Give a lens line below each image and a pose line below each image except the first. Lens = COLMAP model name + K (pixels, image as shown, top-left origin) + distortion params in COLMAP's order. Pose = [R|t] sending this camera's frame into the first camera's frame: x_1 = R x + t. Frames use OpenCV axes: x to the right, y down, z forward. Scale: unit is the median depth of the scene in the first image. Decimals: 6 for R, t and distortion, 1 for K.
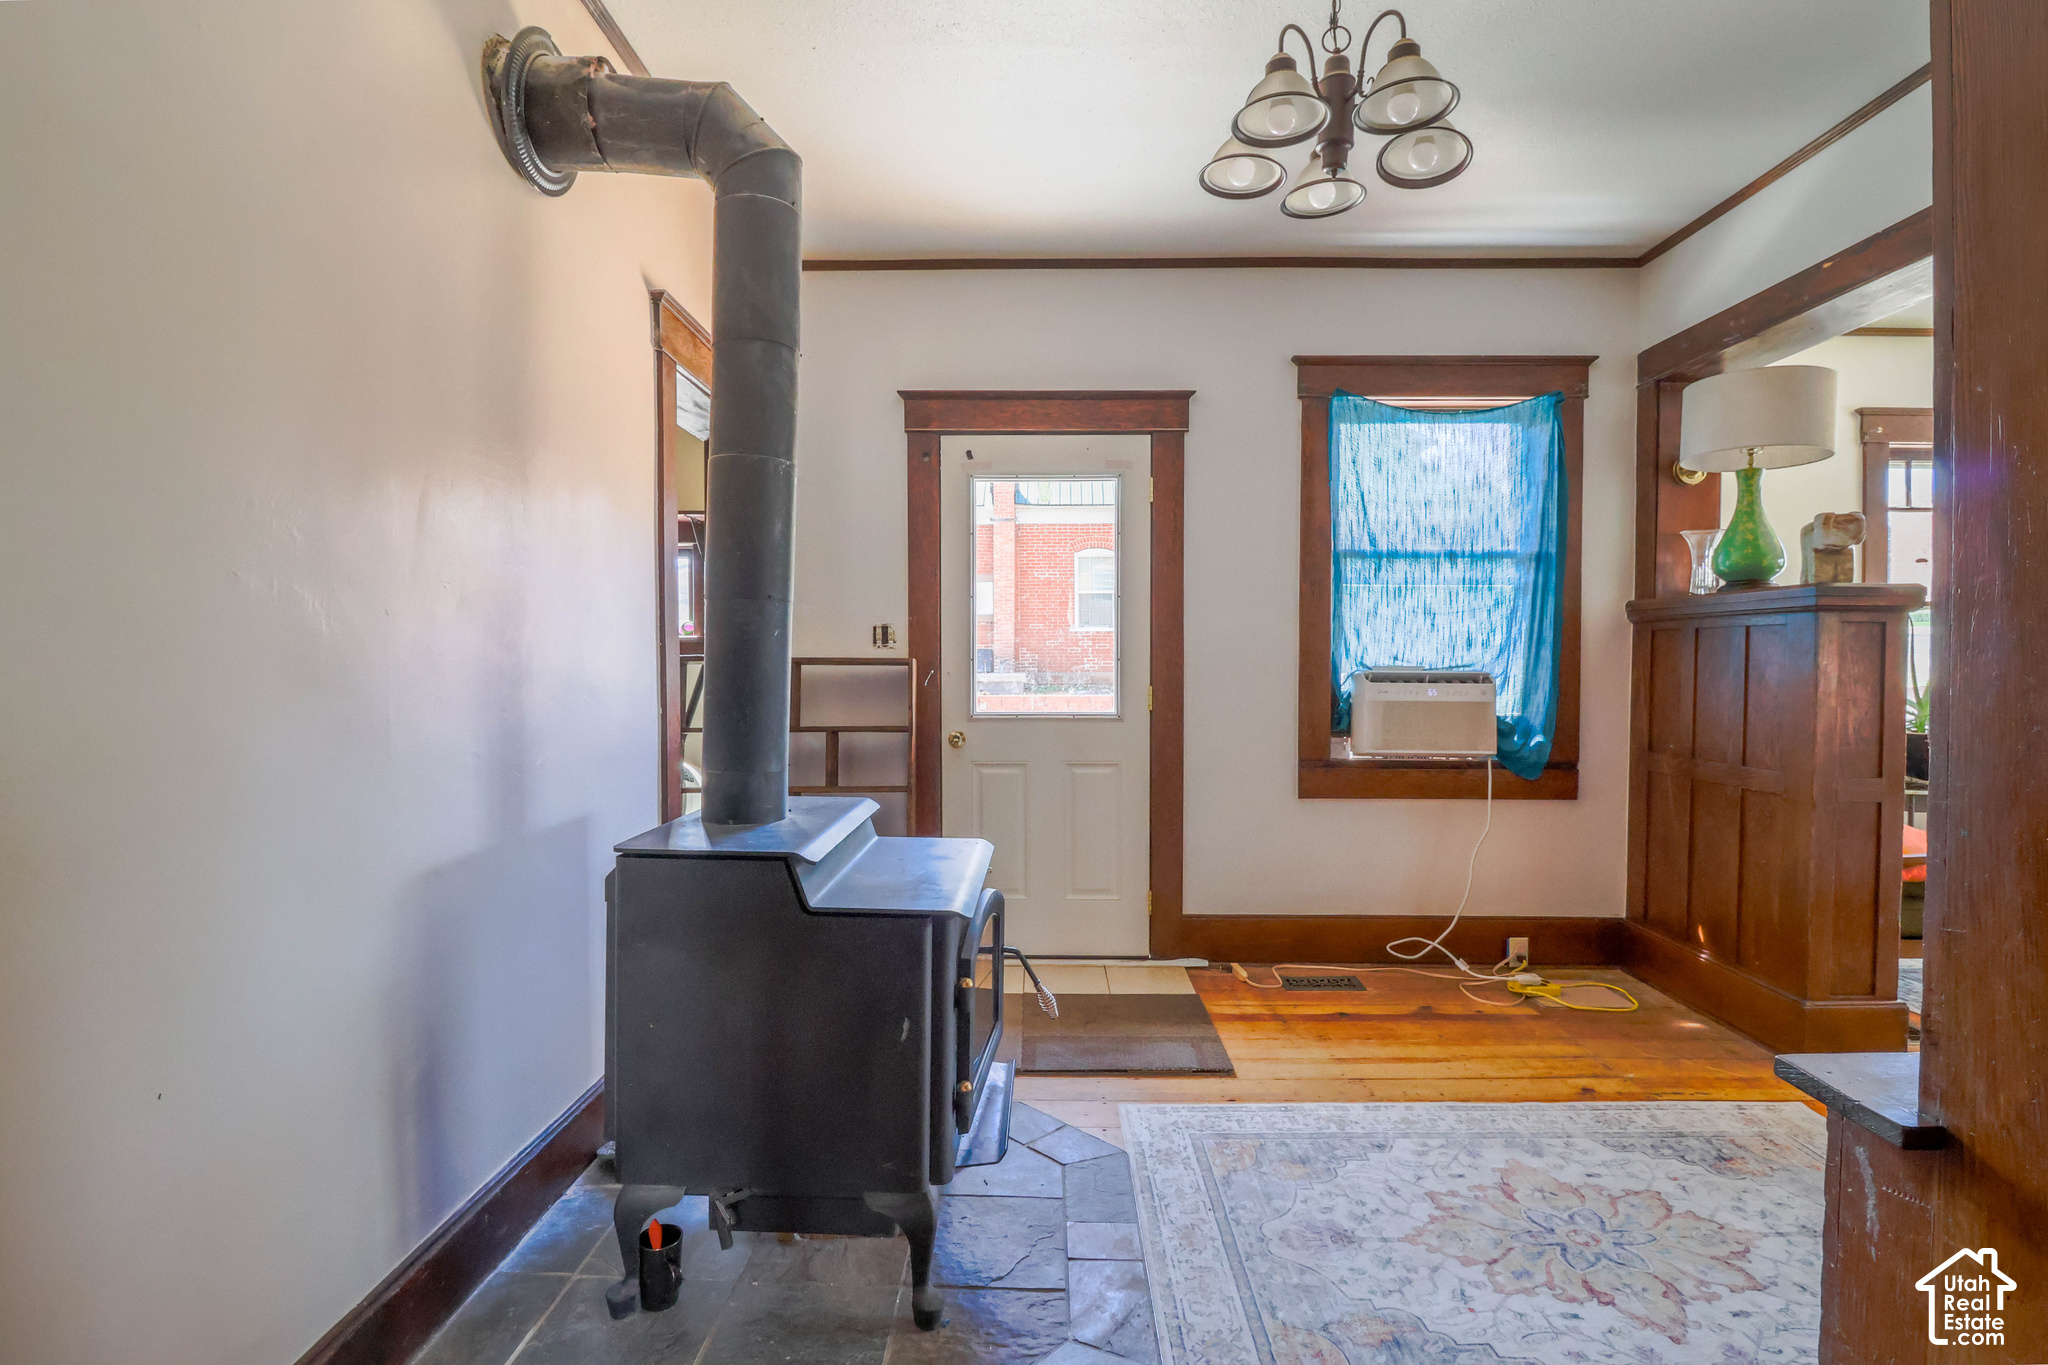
lens RADIAL K [[980.4, 0, 1024.0], [0, 980.4, 682.5], [0, 0, 1]] dist [0.002670, -0.017035]
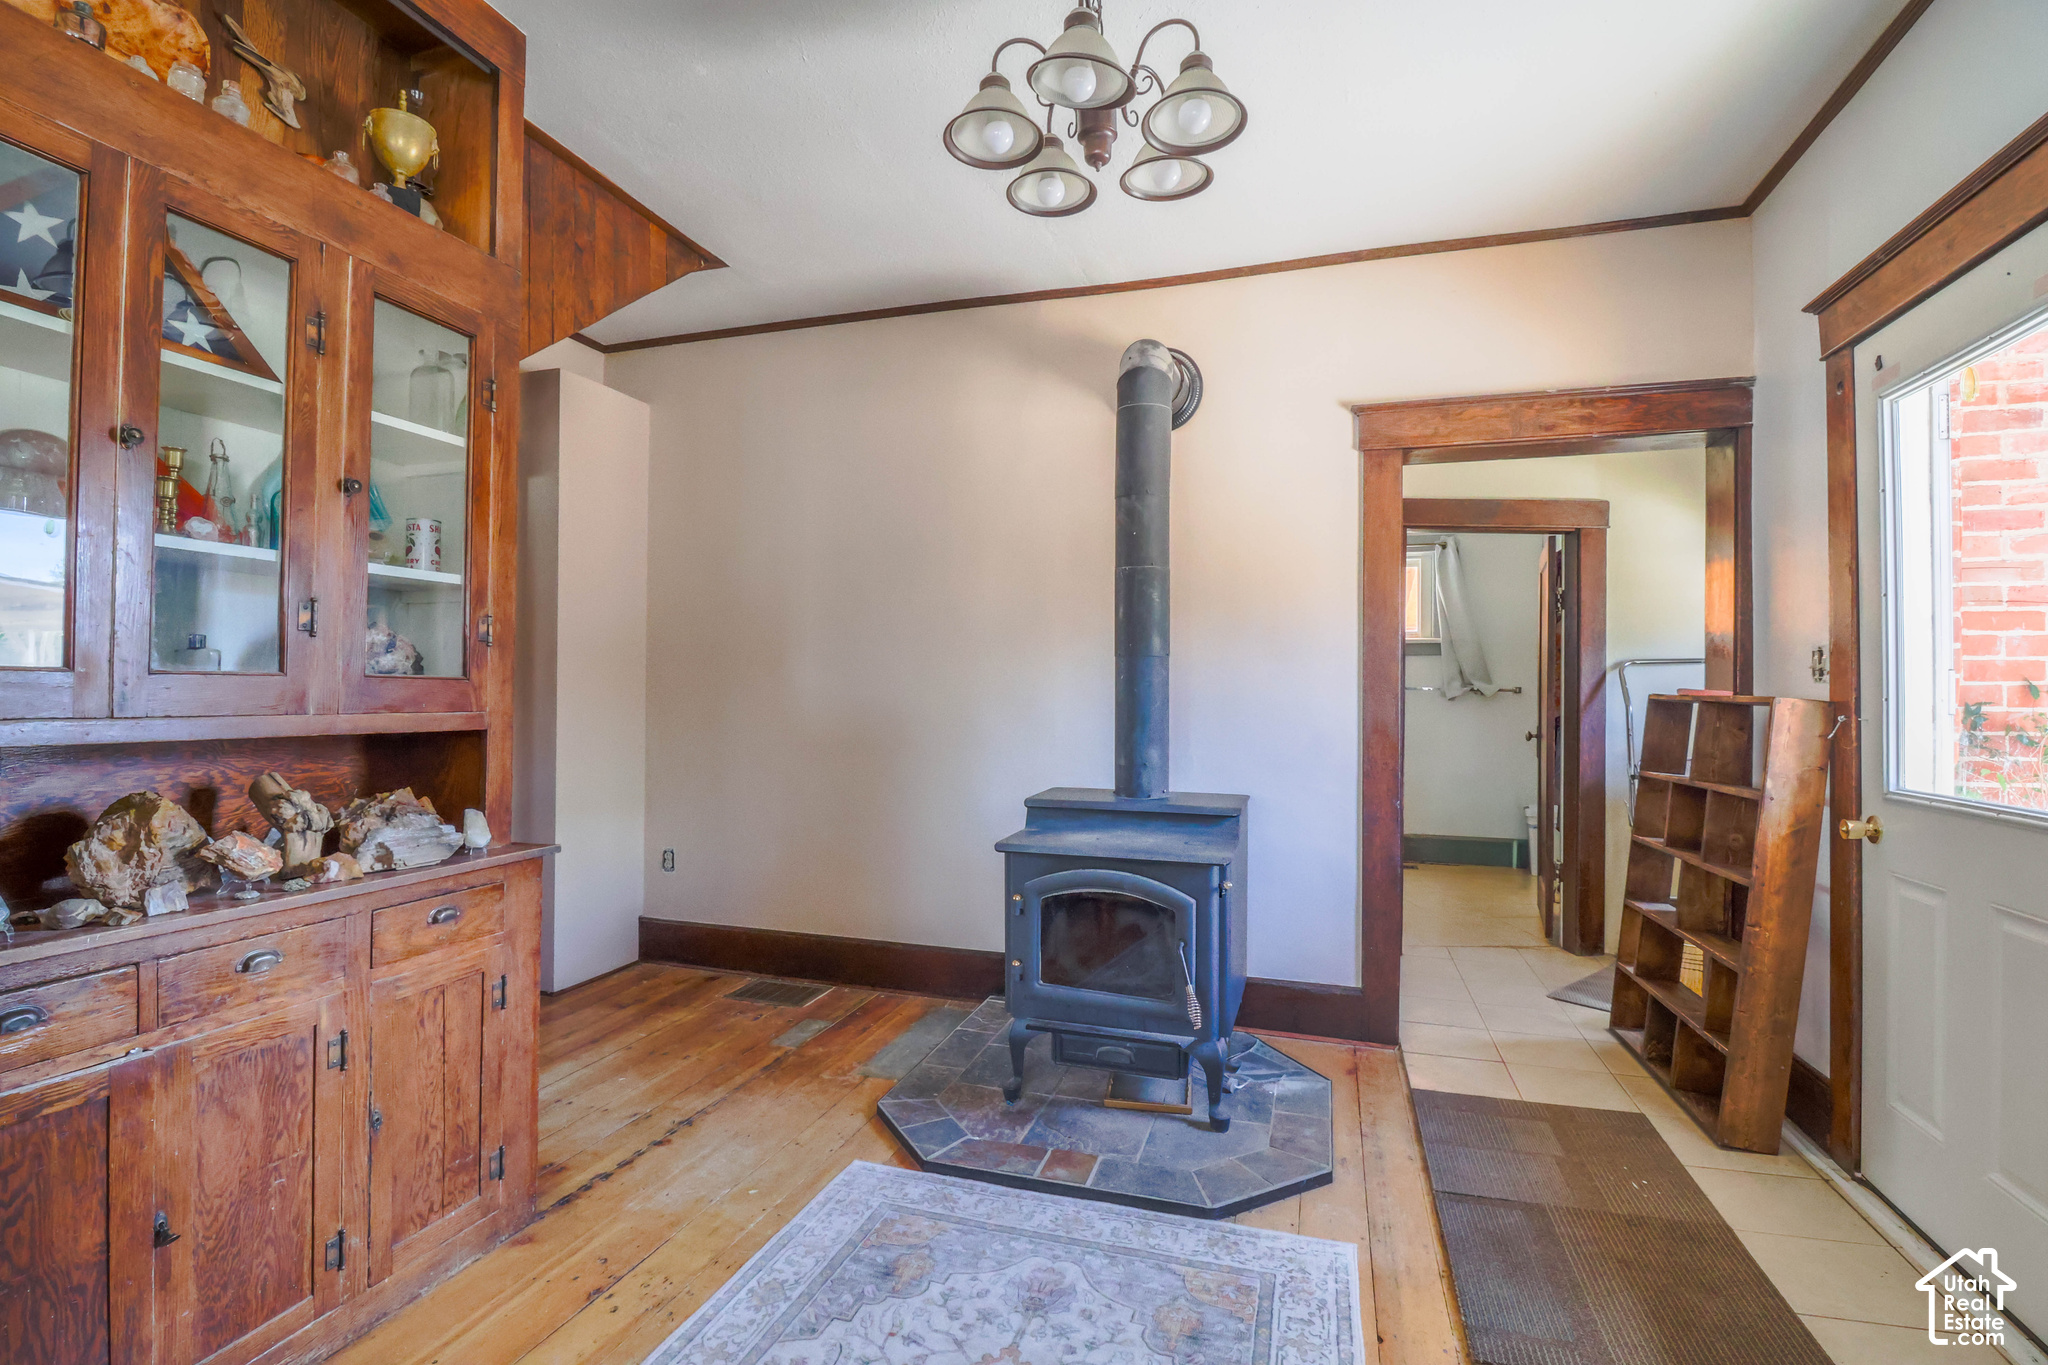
lens RADIAL K [[980.4, 0, 1024.0], [0, 980.4, 682.5], [0, 0, 1]] dist [0.002670, -0.017035]
pose [[-0.276235, -0.012338, -0.961011, 1.260363], [-0.036221, 0.999341, -0.002418, -0.026771], [0.960407, 0.034141, -0.276499, 1.251899]]
